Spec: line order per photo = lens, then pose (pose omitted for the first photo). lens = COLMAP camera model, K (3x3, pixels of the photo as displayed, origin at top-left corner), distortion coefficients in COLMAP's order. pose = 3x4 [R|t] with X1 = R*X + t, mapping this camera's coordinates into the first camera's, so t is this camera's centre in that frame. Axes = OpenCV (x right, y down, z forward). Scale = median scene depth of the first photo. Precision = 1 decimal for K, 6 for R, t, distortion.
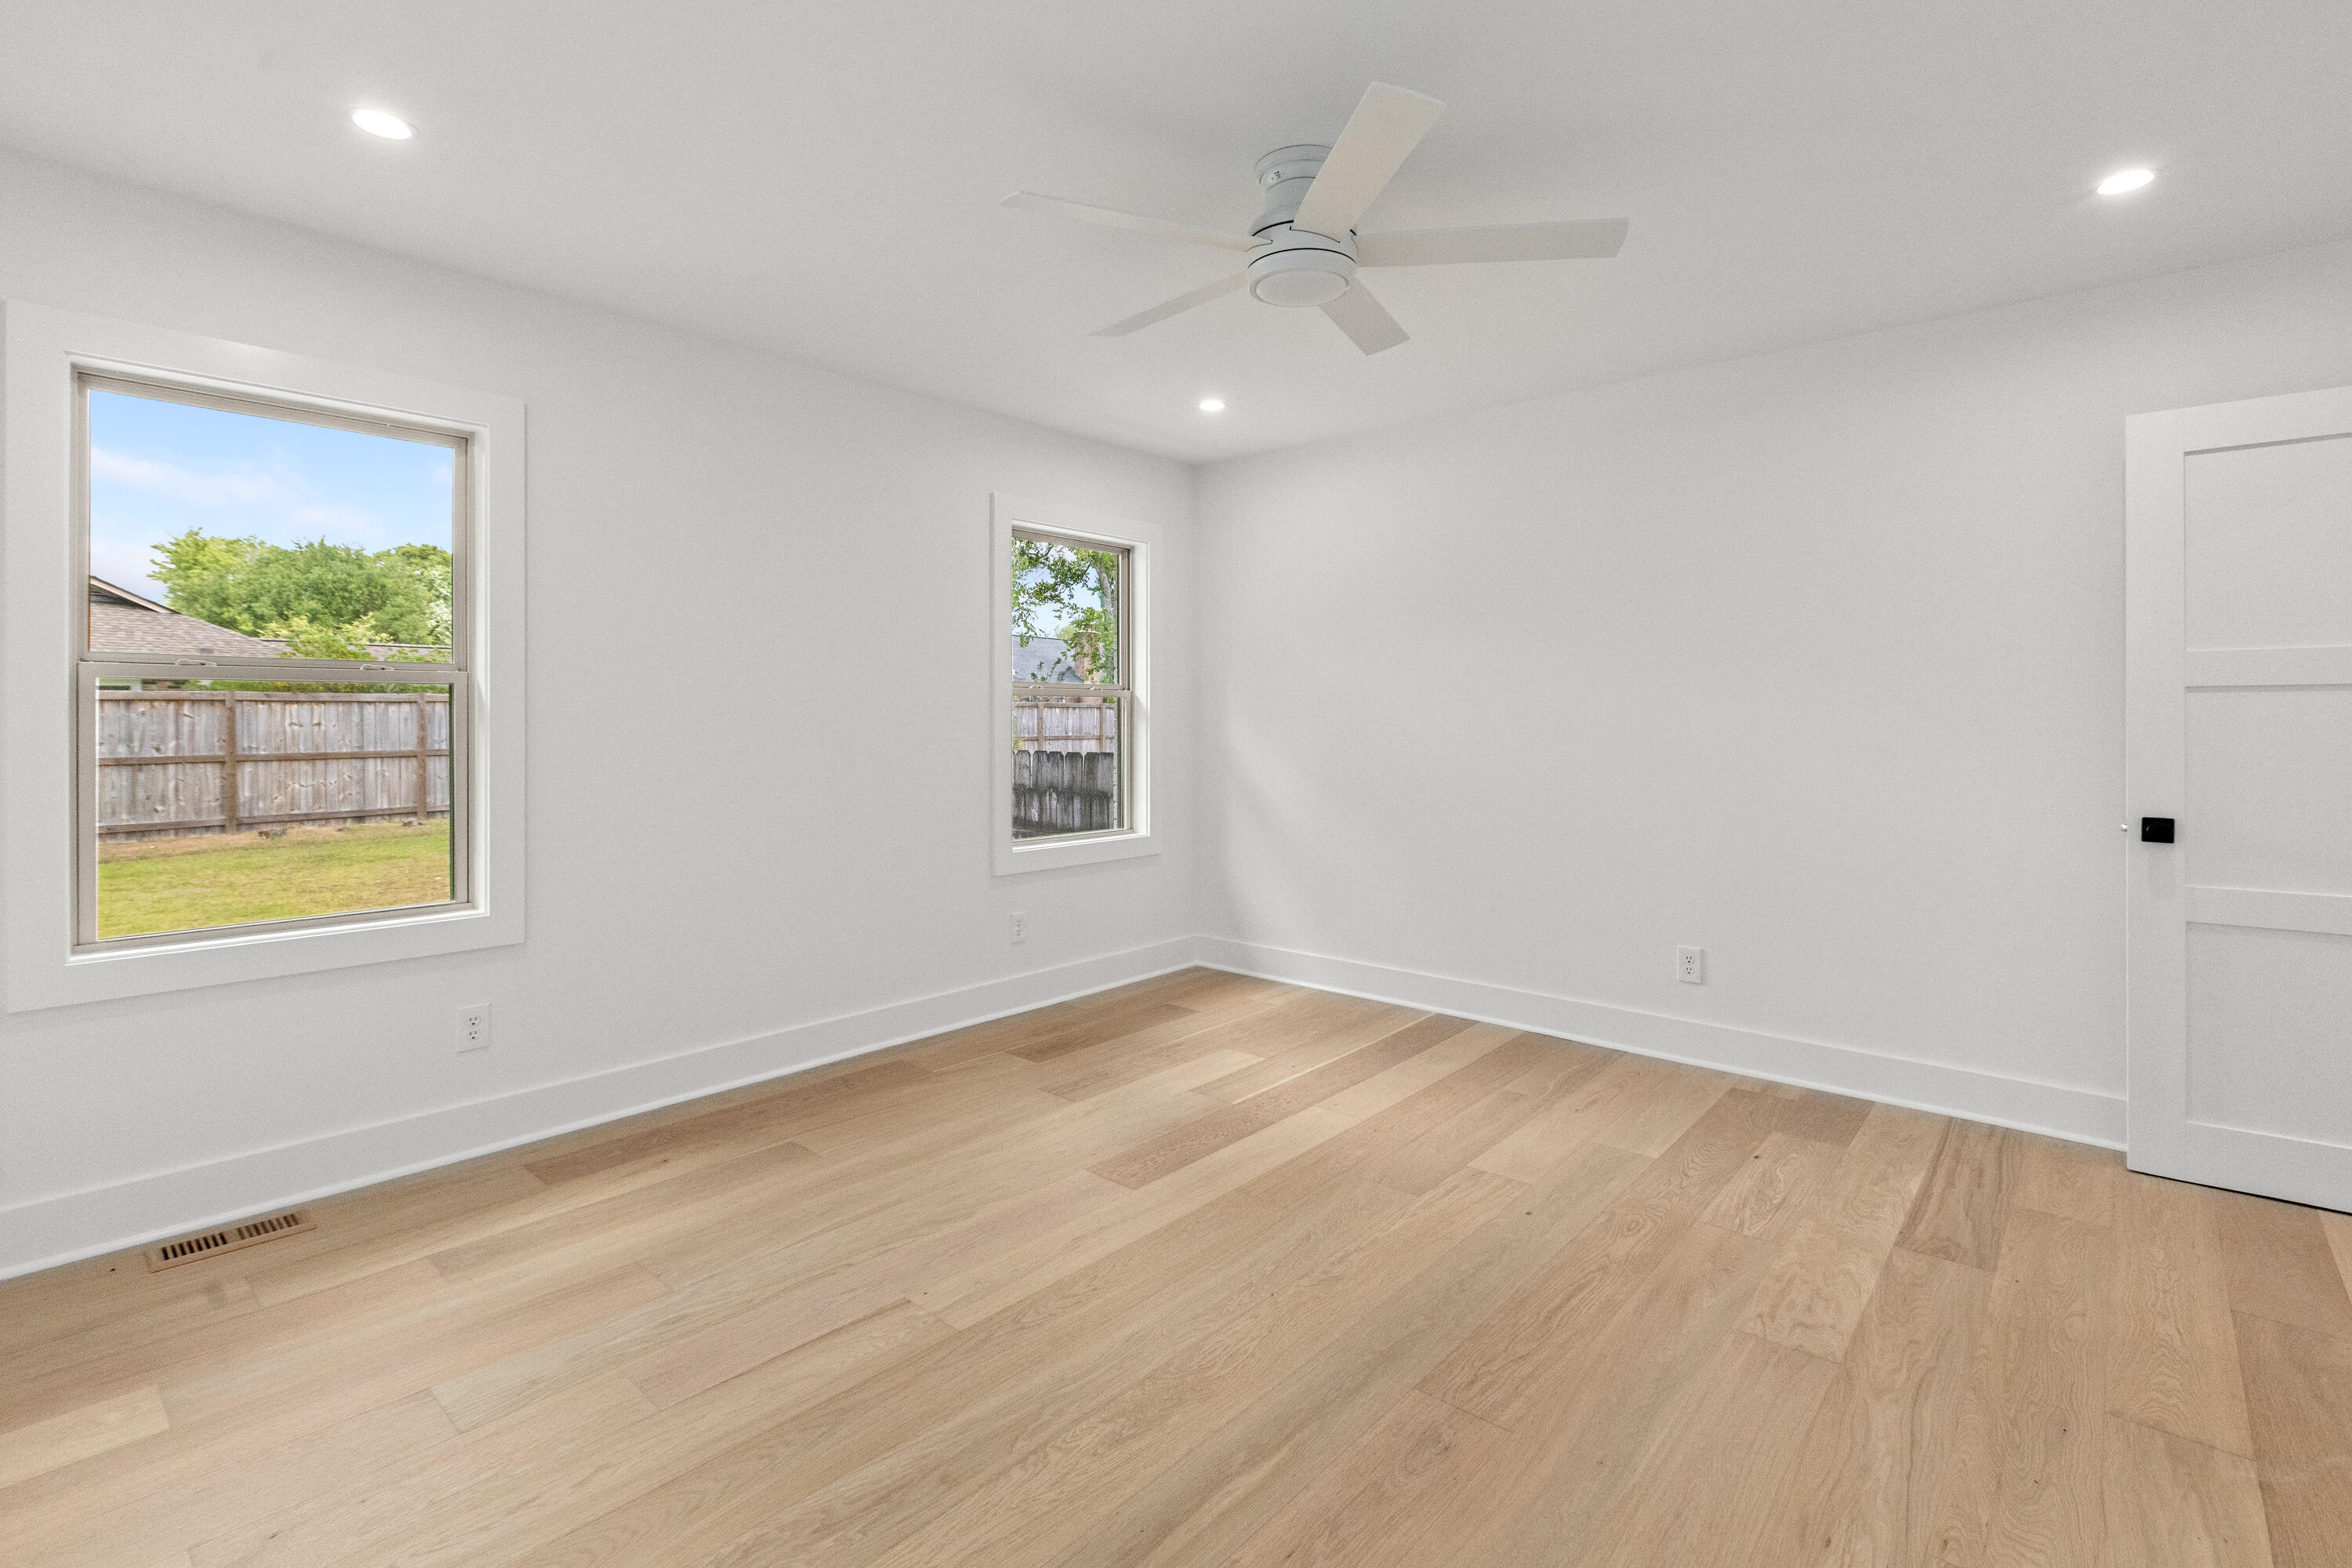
lens RADIAL K [[1075.1, 0, 1176.0], [0, 1075.1, 784.0], [0, 0, 1]] dist [-0.002396, 0.000178]
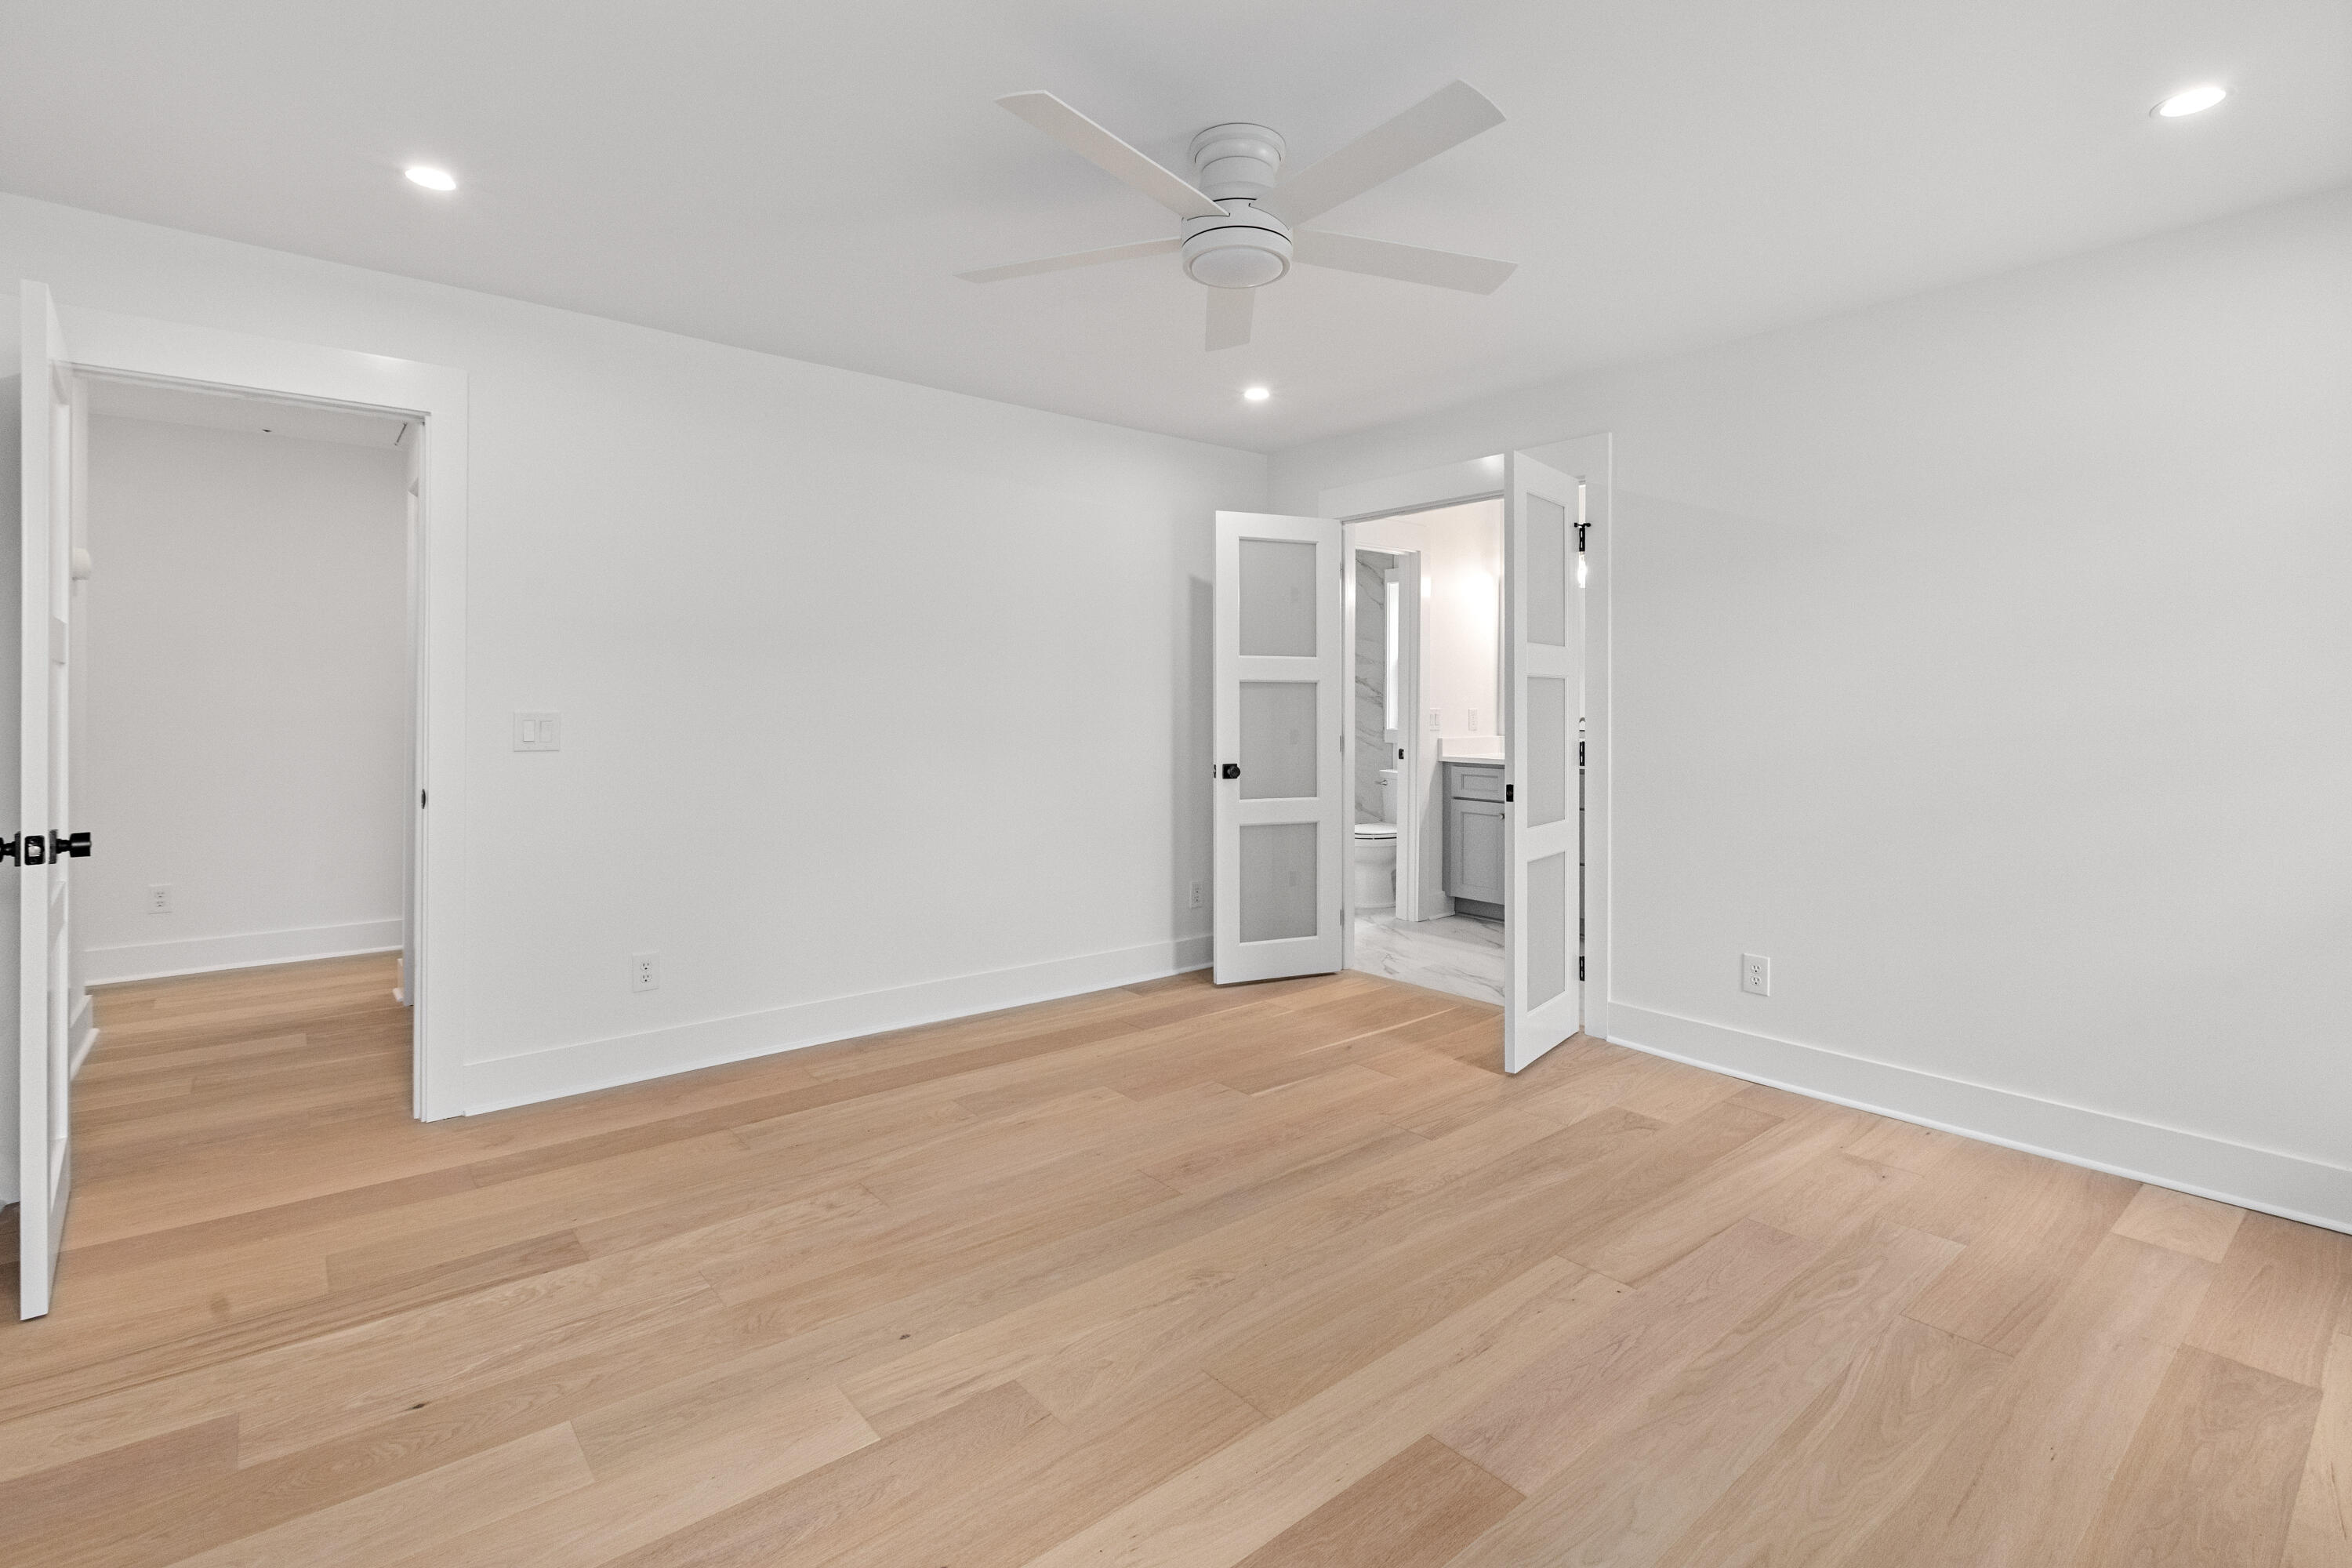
lens RADIAL K [[1091.2, 0, 1176.2], [0, 1091.2, 698.1], [0, 0, 1]] dist [-0.000454, -0.000435]
pose [[-0.988183, -0.003971, 0.153228, 0.012171], [0.004799, 0.998372, 0.056827, -0.097184], [-0.153204, 0.056891, -0.986556, 1.544399]]
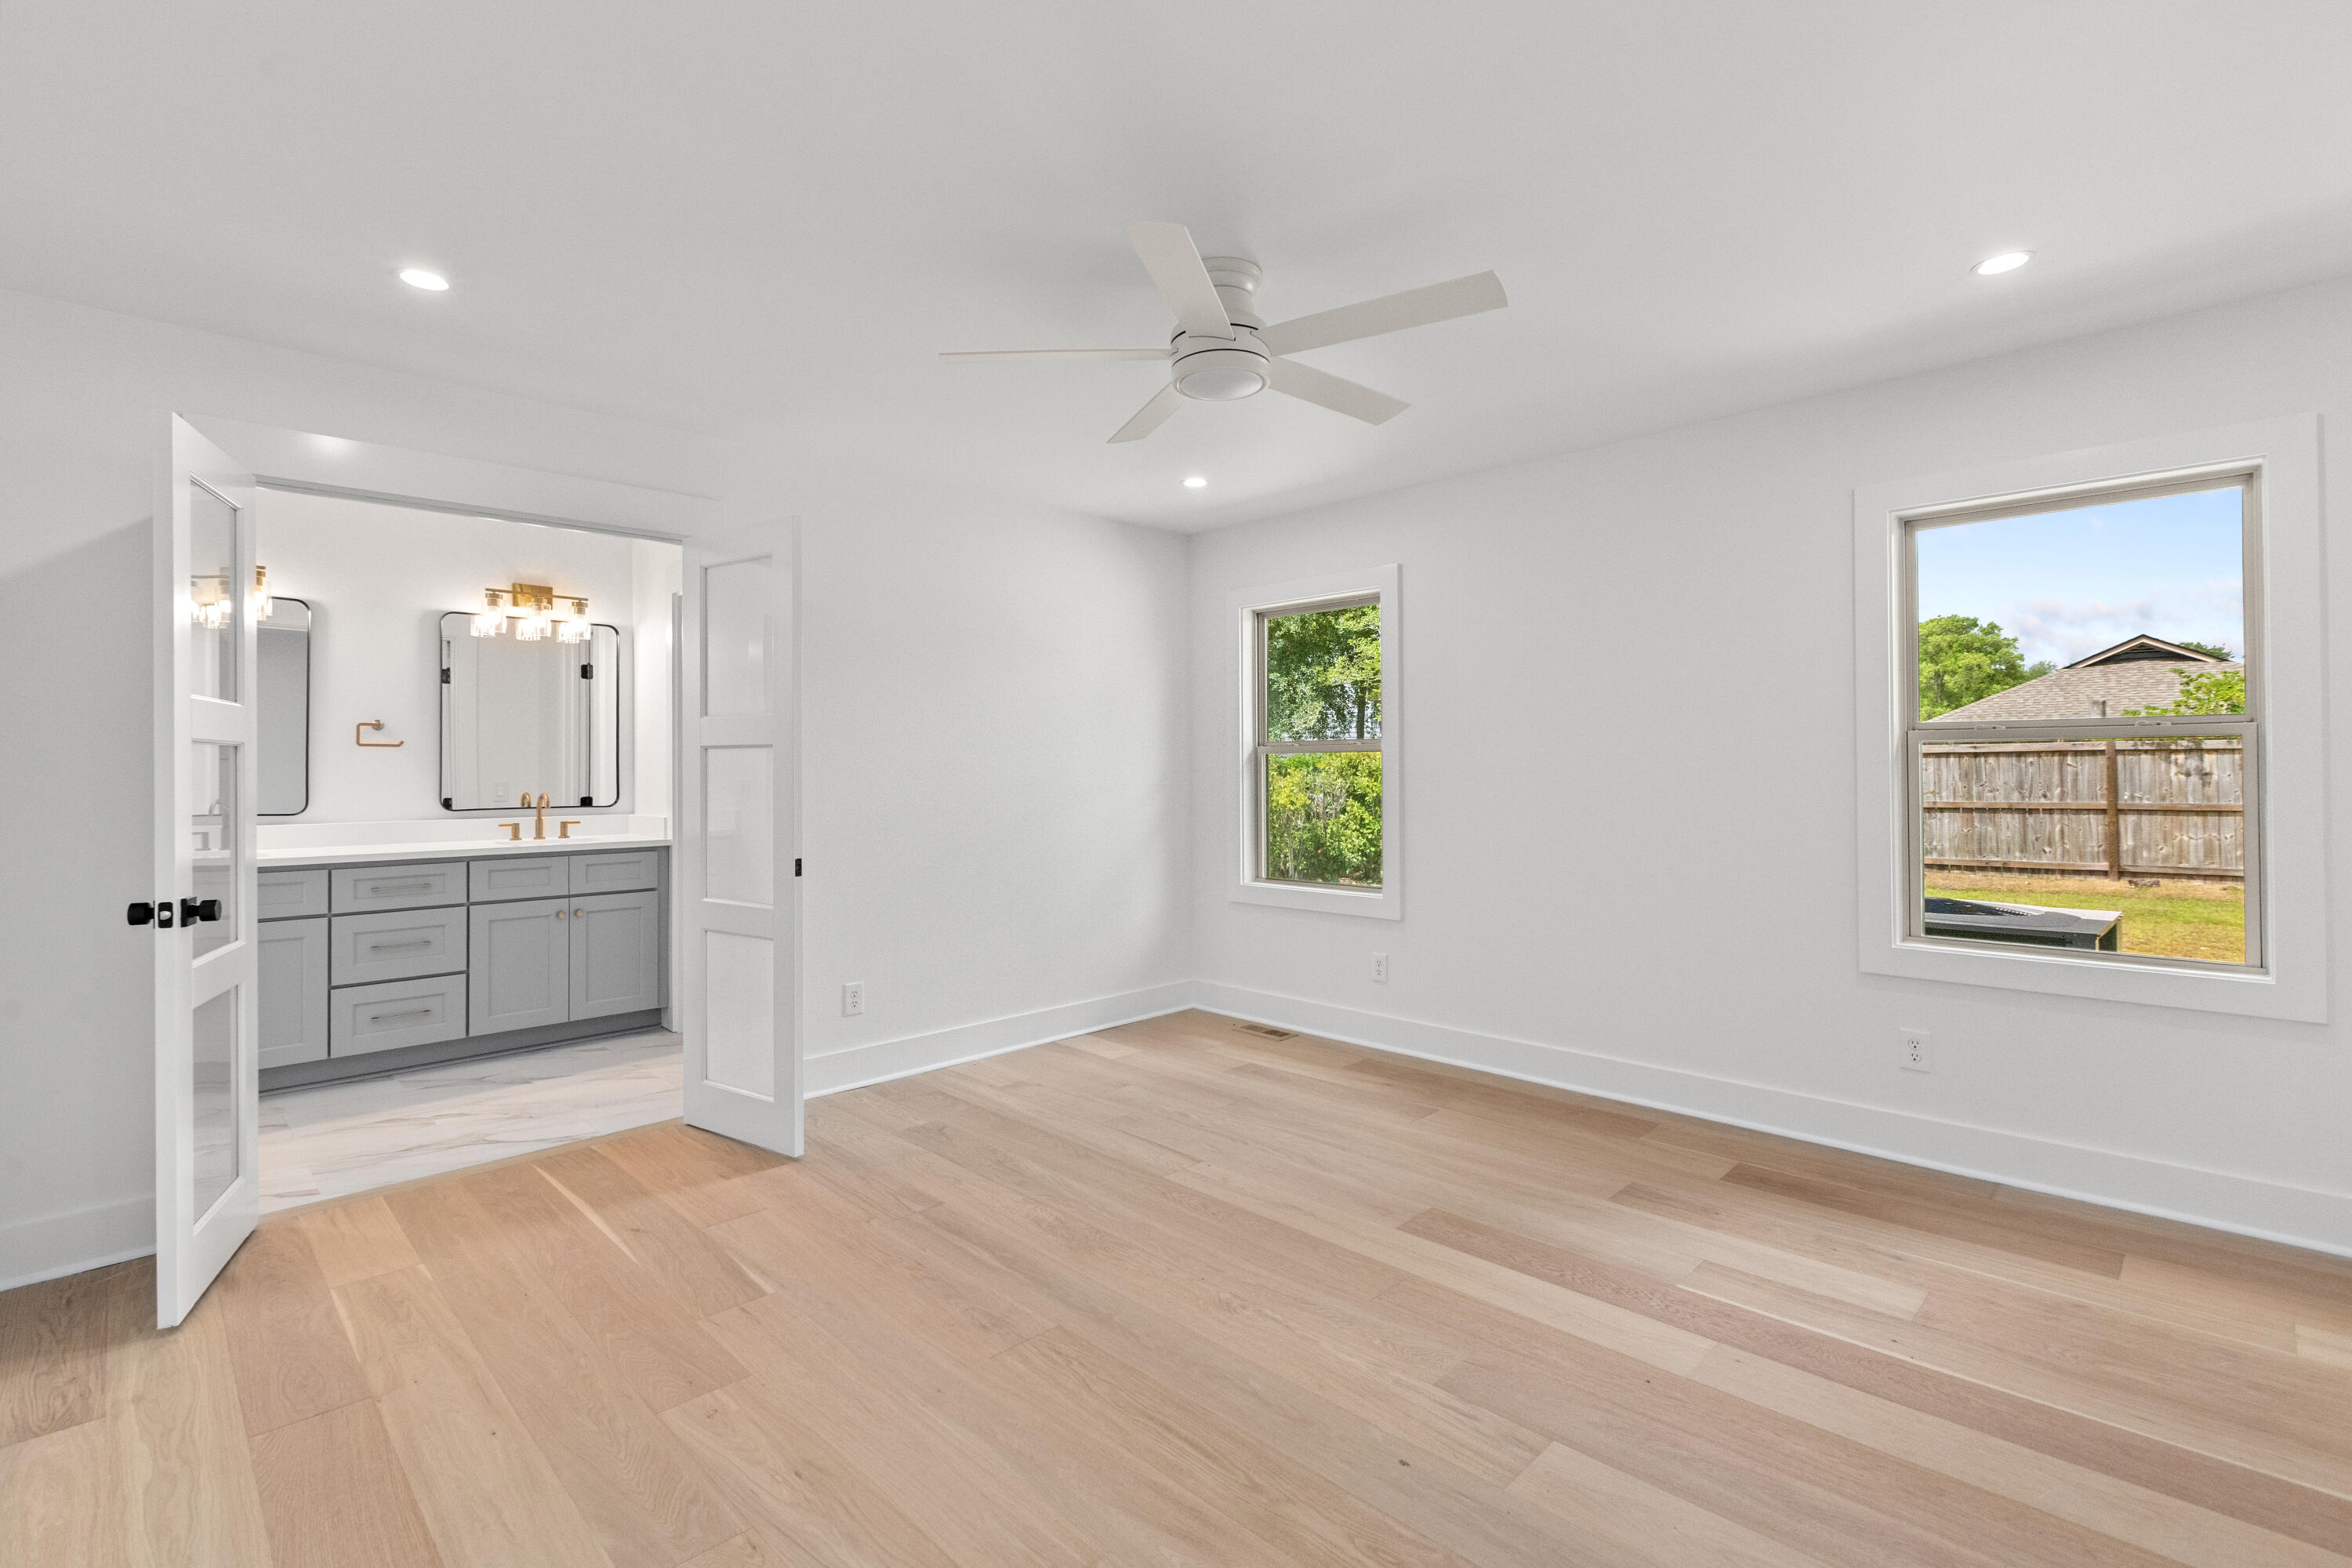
lens RADIAL K [[1066.5, 0, 1171.0], [0, 1066.5, 777.5], [0, 0, 1]] dist [0.001121, -0.000540]
pose [[-0.059554, 0.006840, -0.998202, 0.939813], [-0.057005, 0.998321, 0.010242, -0.052732], [0.996596, 0.057513, -0.059064, 0.768819]]
